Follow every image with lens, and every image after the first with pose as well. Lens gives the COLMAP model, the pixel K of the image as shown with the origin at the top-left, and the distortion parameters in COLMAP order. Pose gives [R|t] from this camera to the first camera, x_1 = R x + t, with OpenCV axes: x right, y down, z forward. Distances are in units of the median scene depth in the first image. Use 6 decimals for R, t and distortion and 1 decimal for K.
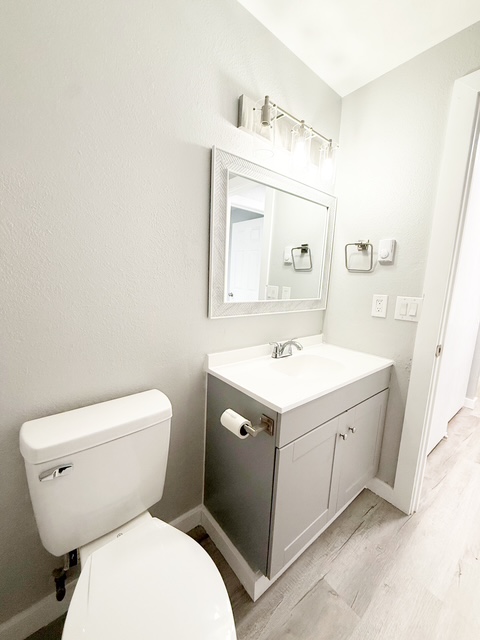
lens RADIAL K [[254.5, 0, 239.5], [0, 254.5, 321.2], [0, 0, 1]] dist [0.001662, -0.000179]
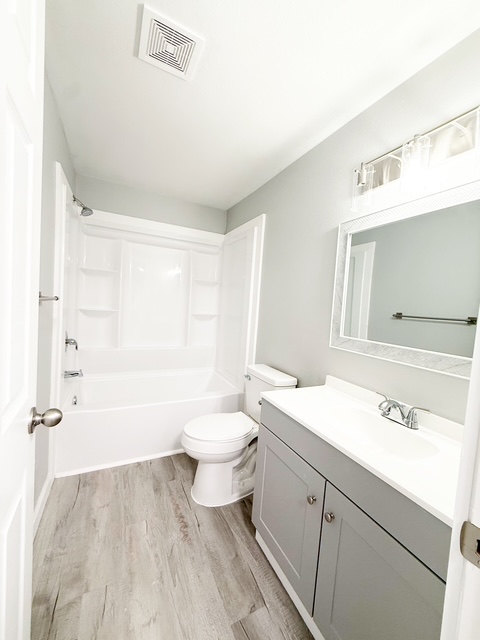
lens RADIAL K [[254.5, 0, 240.5], [0, 254.5, 318.3], [0, 0, 1]] dist [0.001662, -0.000179]
pose [[-0.202691, 0.005638, -0.979227, 1.204377], [-0.234350, 0.970646, 0.054097, -0.109493], [0.950787, 0.240446, -0.195420, 0.755460]]
